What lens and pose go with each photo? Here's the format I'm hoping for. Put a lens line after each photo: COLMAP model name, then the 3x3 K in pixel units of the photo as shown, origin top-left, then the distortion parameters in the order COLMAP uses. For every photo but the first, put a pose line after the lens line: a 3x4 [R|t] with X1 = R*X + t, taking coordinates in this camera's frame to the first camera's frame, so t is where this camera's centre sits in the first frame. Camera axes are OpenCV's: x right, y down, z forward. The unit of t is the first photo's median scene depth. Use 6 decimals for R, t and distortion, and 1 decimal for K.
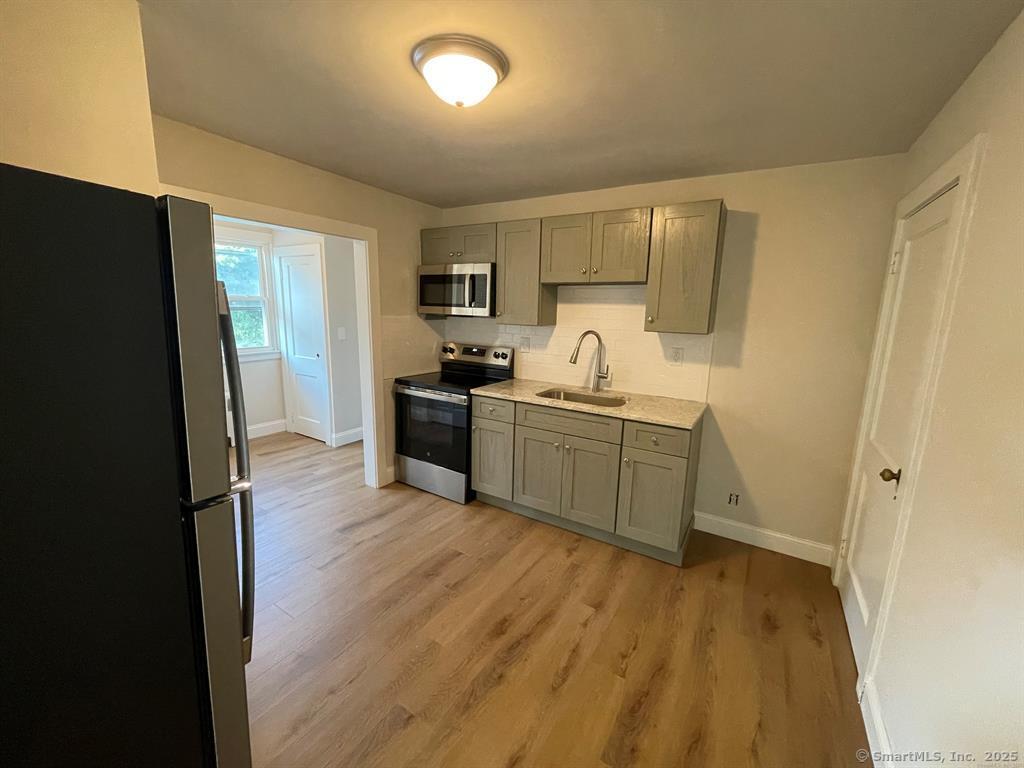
lens RADIAL K [[416.1, 0, 512.0], [0, 416.1, 384.0], [0, 0, 1]] dist [-0.002792, -0.000511]
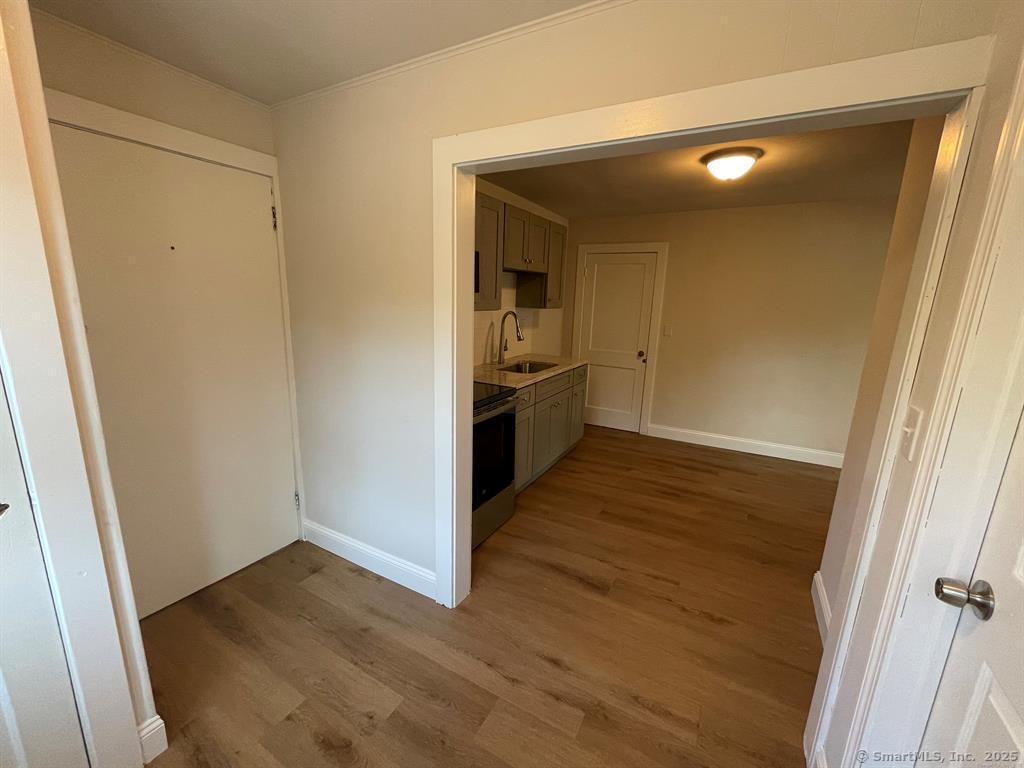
lens RADIAL K [[416.1, 0, 512.0], [0, 416.1, 384.0], [0, 0, 1]] dist [-0.002792, -0.000511]
pose [[-0.045707, -0.236344, 0.970594, -1.473401], [0.156982, 0.957838, 0.240630, -0.315621], [-0.986543, 0.163364, -0.006679, 1.540890]]
